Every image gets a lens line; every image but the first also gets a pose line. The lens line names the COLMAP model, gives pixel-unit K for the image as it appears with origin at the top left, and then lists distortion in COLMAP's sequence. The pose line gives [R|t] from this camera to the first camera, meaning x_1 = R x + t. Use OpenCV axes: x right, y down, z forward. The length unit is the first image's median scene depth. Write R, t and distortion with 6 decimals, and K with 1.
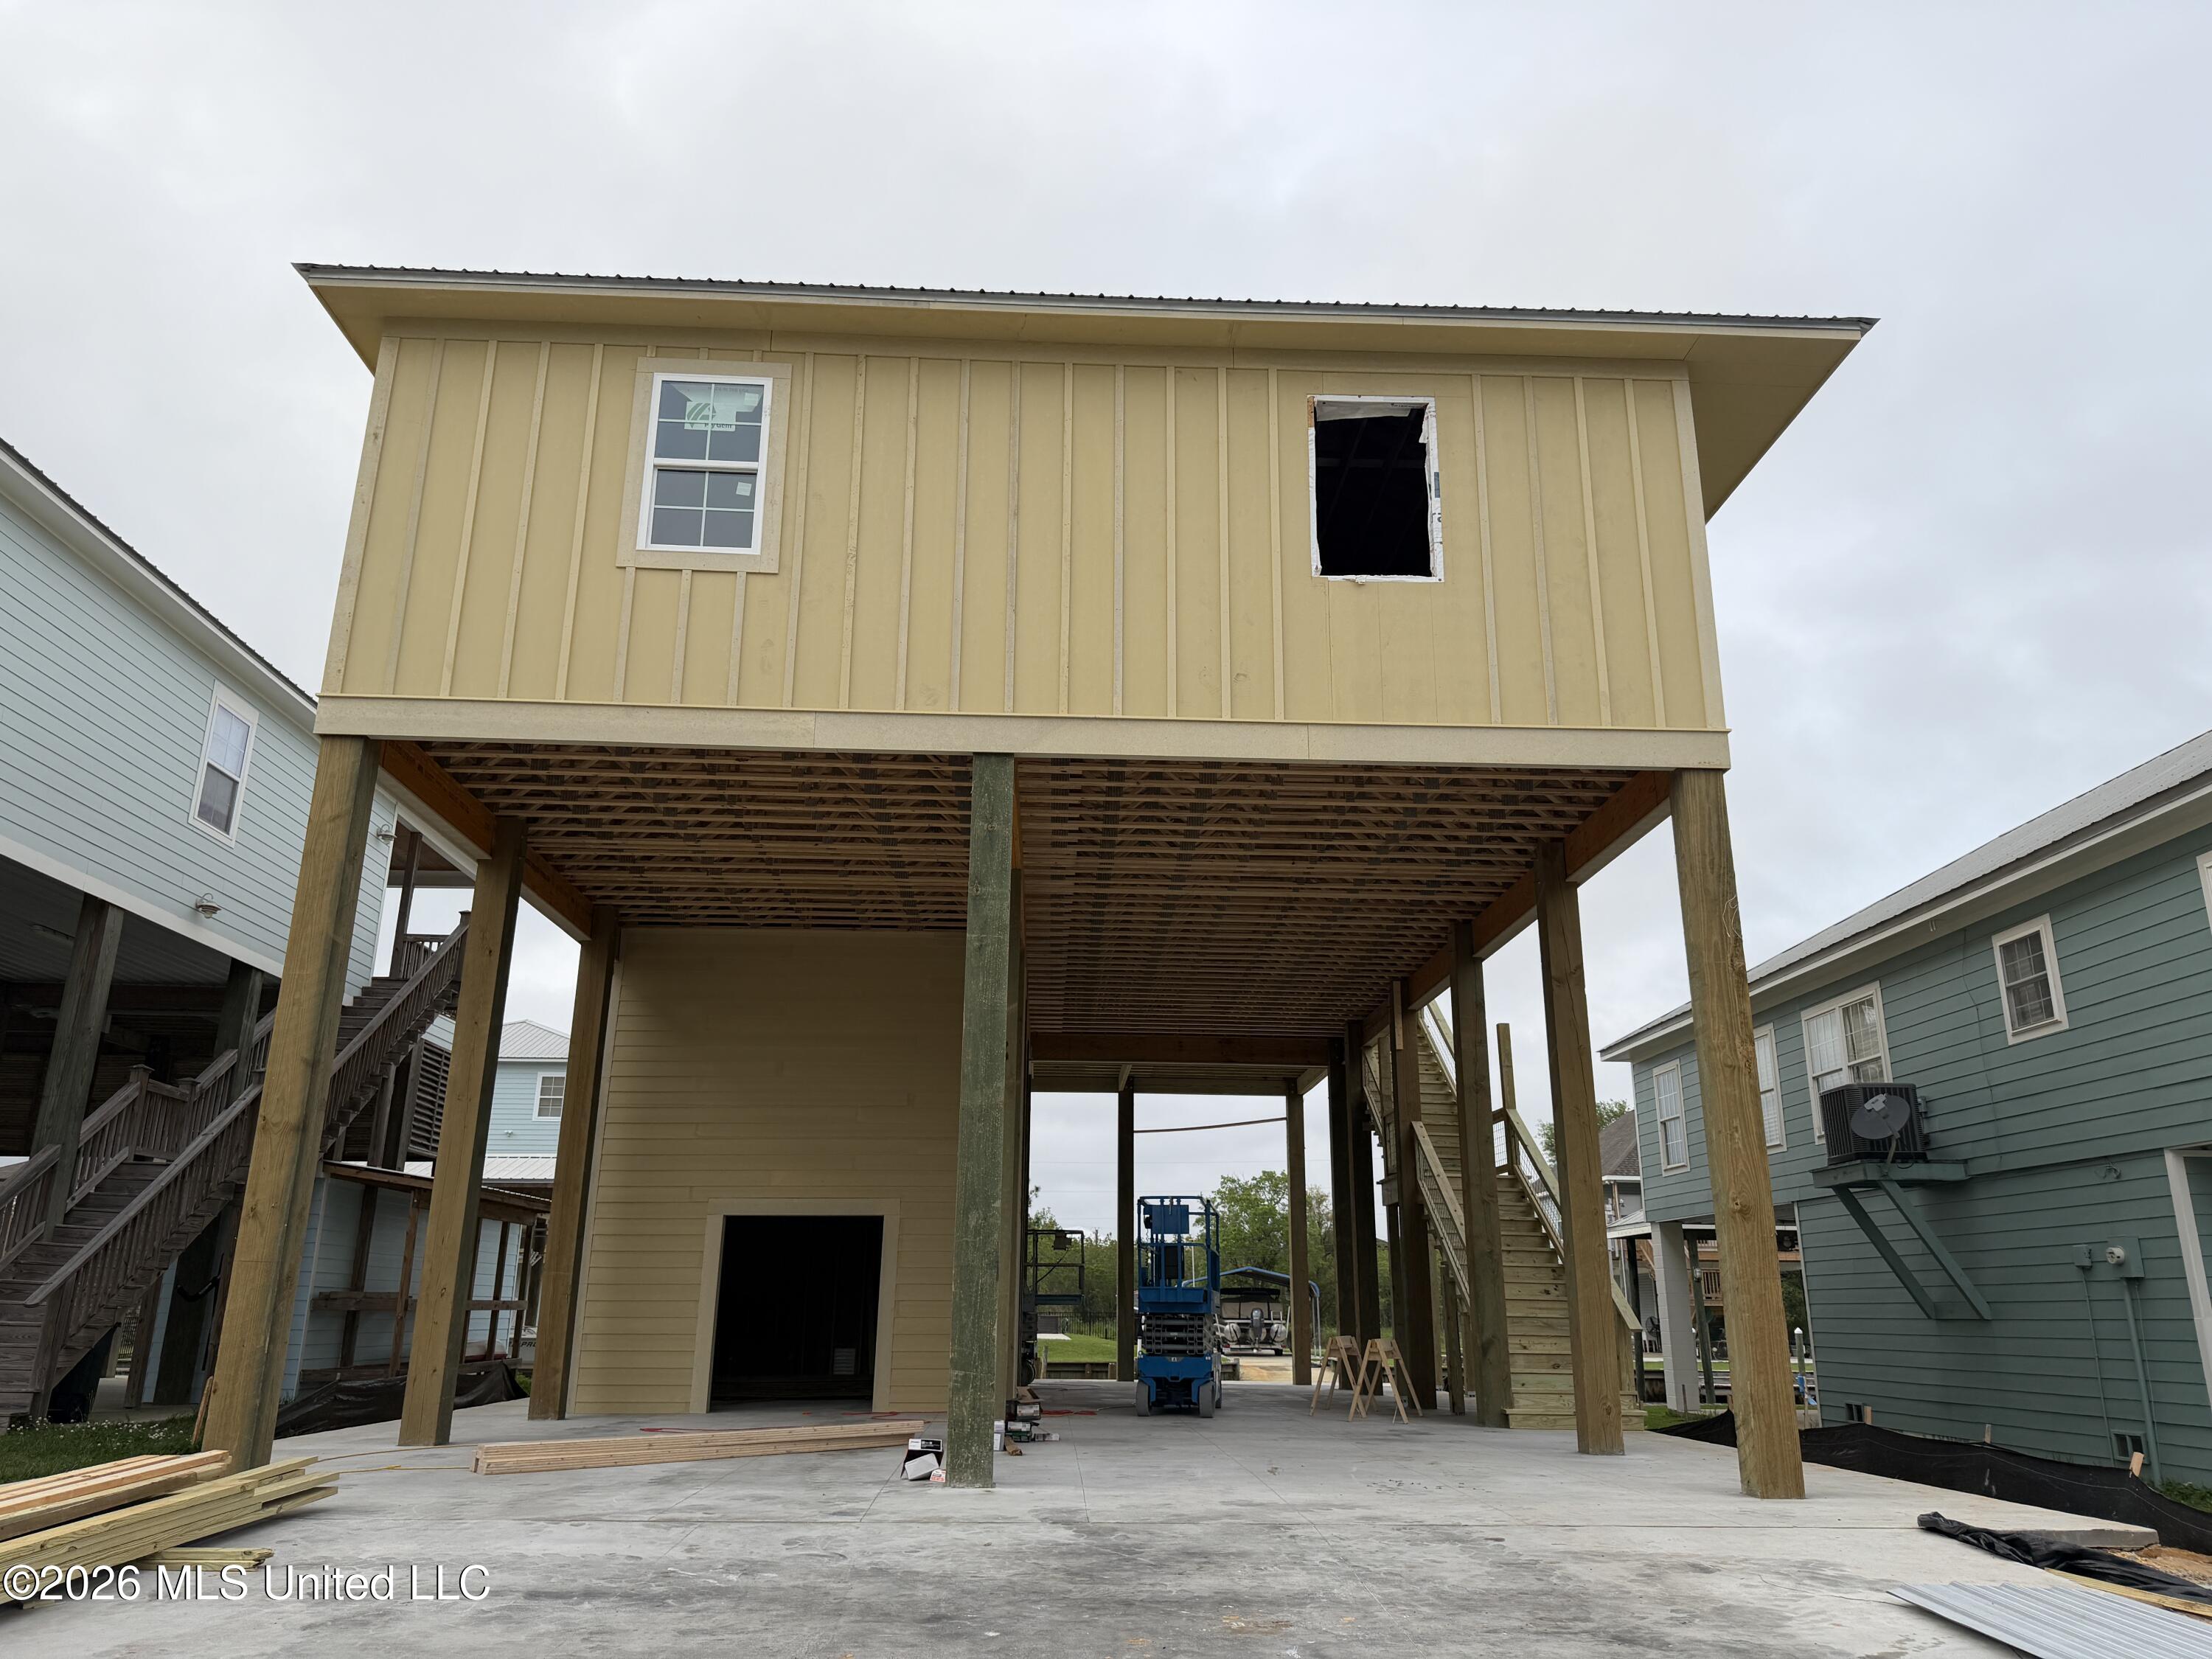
lens RADIAL K [[1569.8, 0, 1108.5], [0, 1569.8, 831.9], [0, 0, 1]] dist [0.052451, -0.054619]
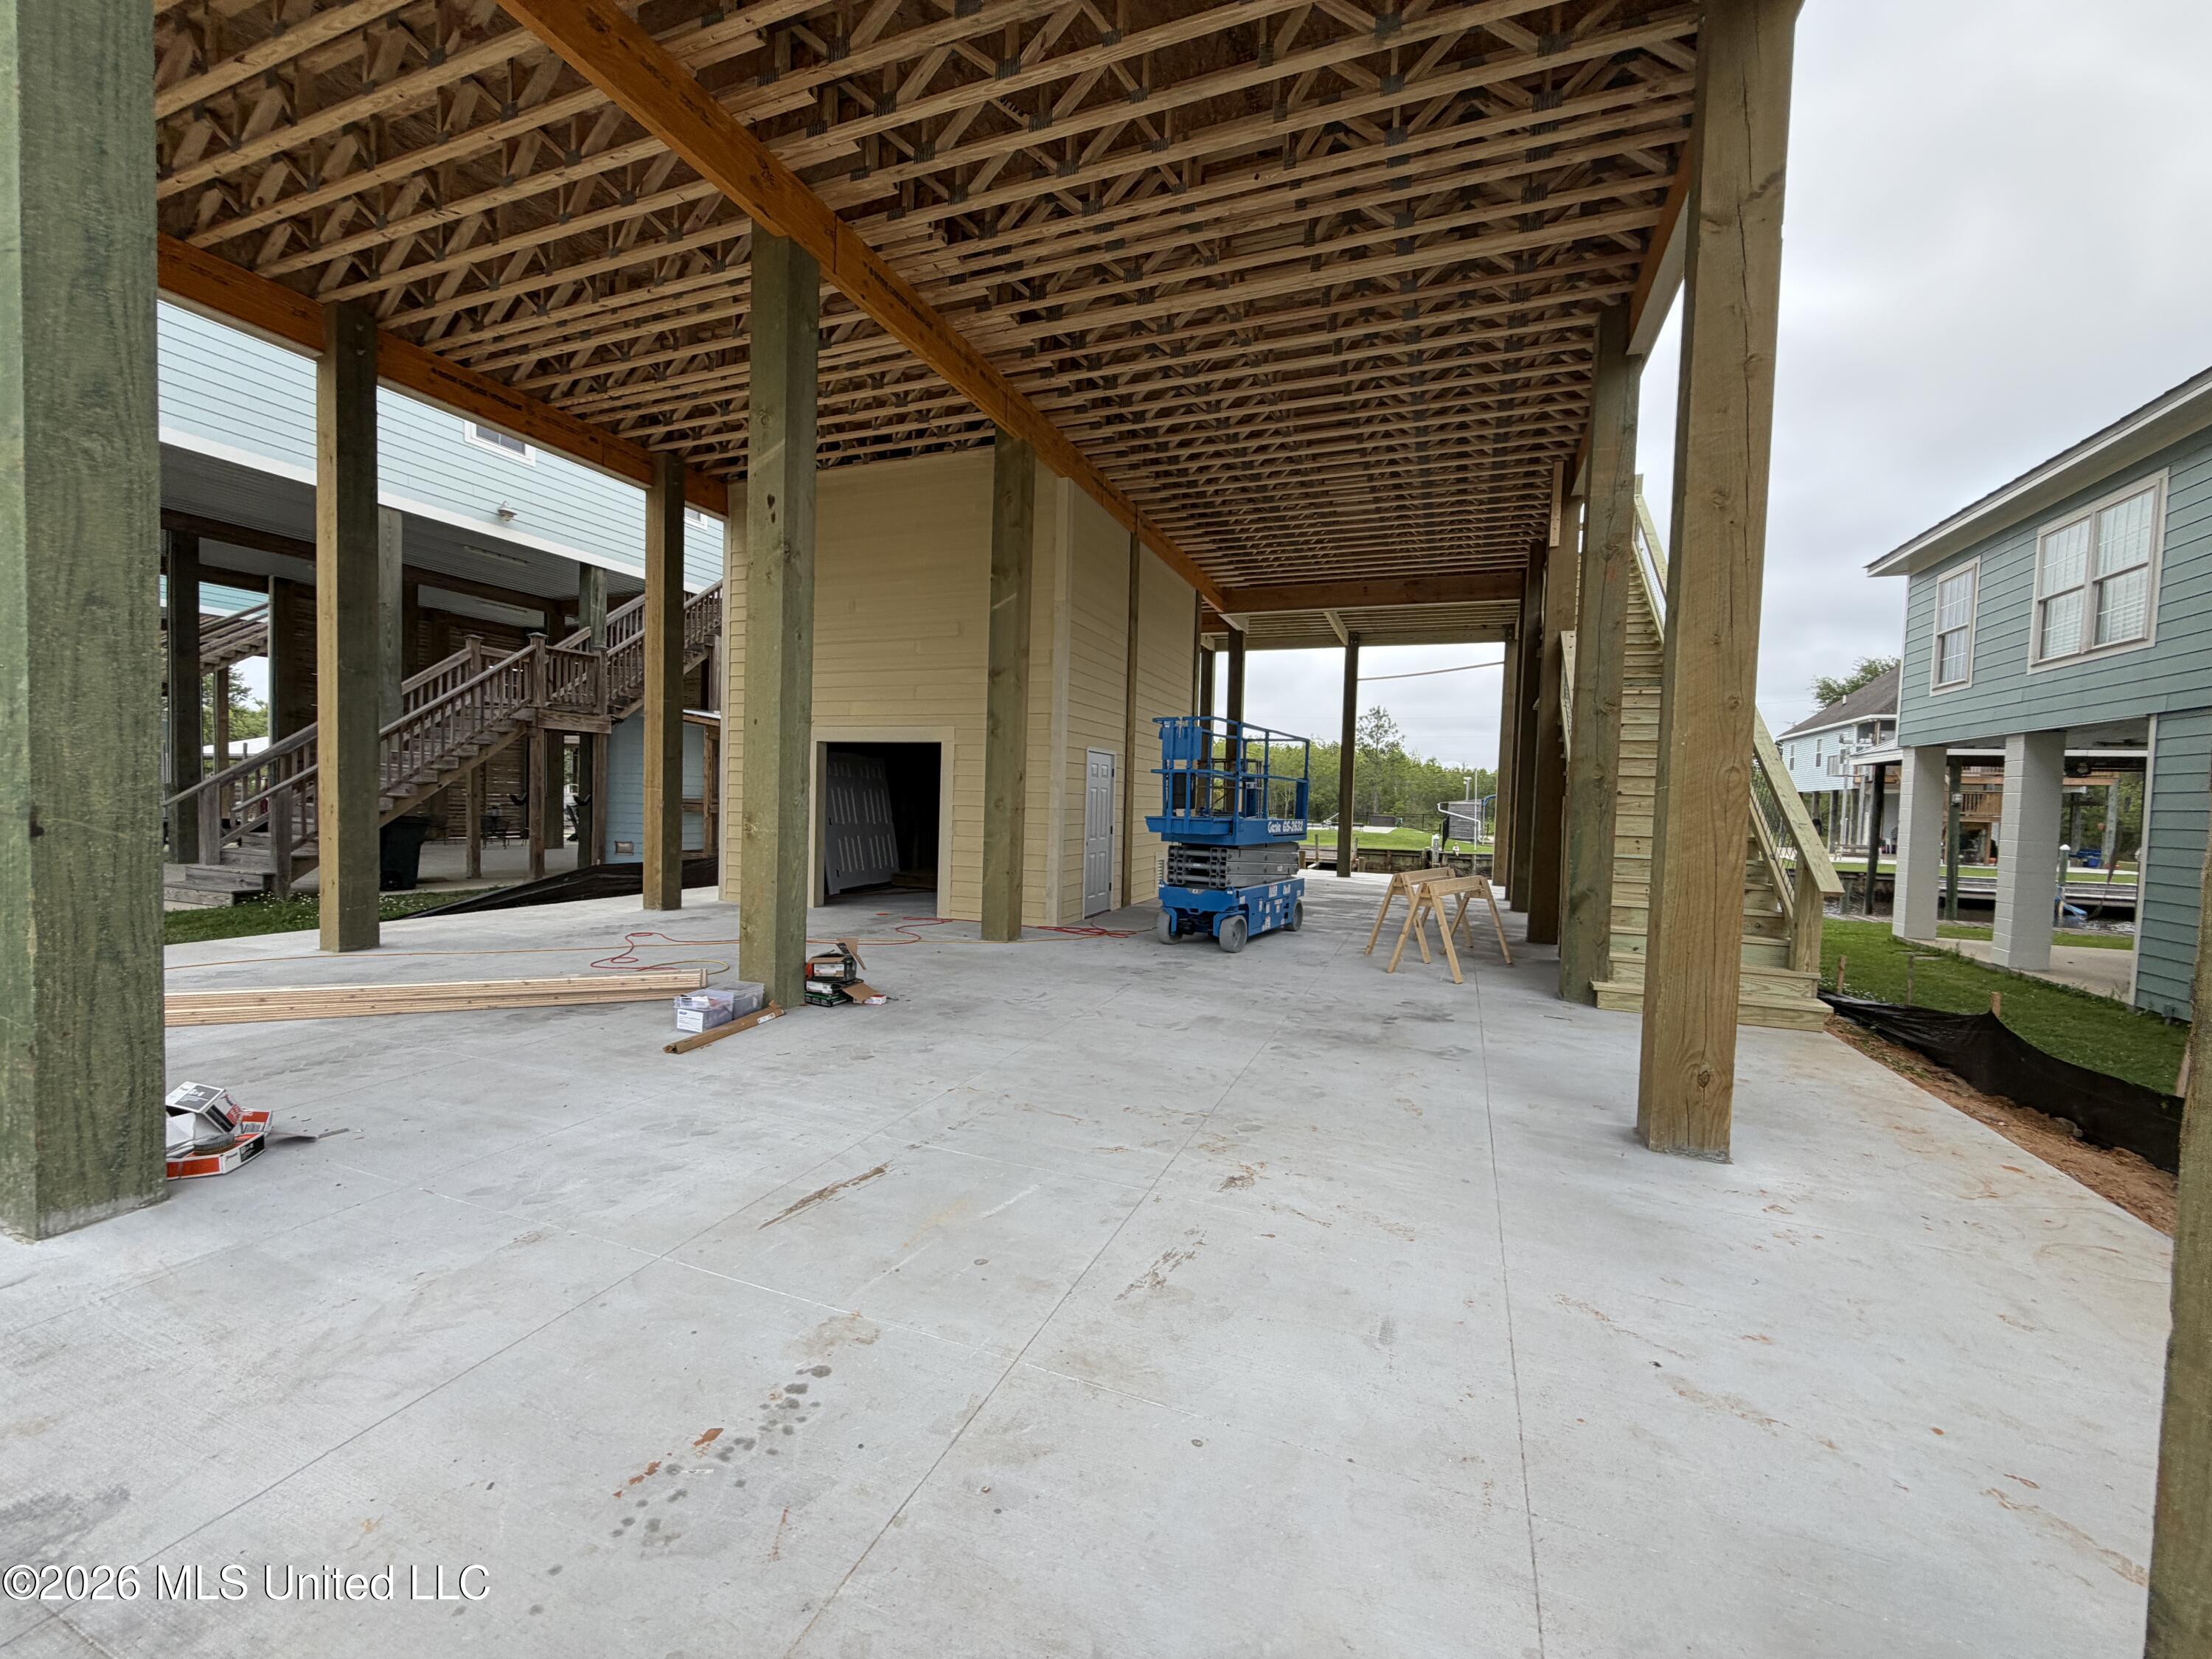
lens RADIAL K [[880.9, 0, 1102.9], [0, 880.9, 830.9], [0, 0, 1]] dist [0.002075, -0.000569]
pose [[0.912453, 0.030112, -0.408071, 0.156909], [0.100599, 0.950169, 0.295056, 0.115583], [0.396622, -0.310276, 0.863956, 0.435640]]
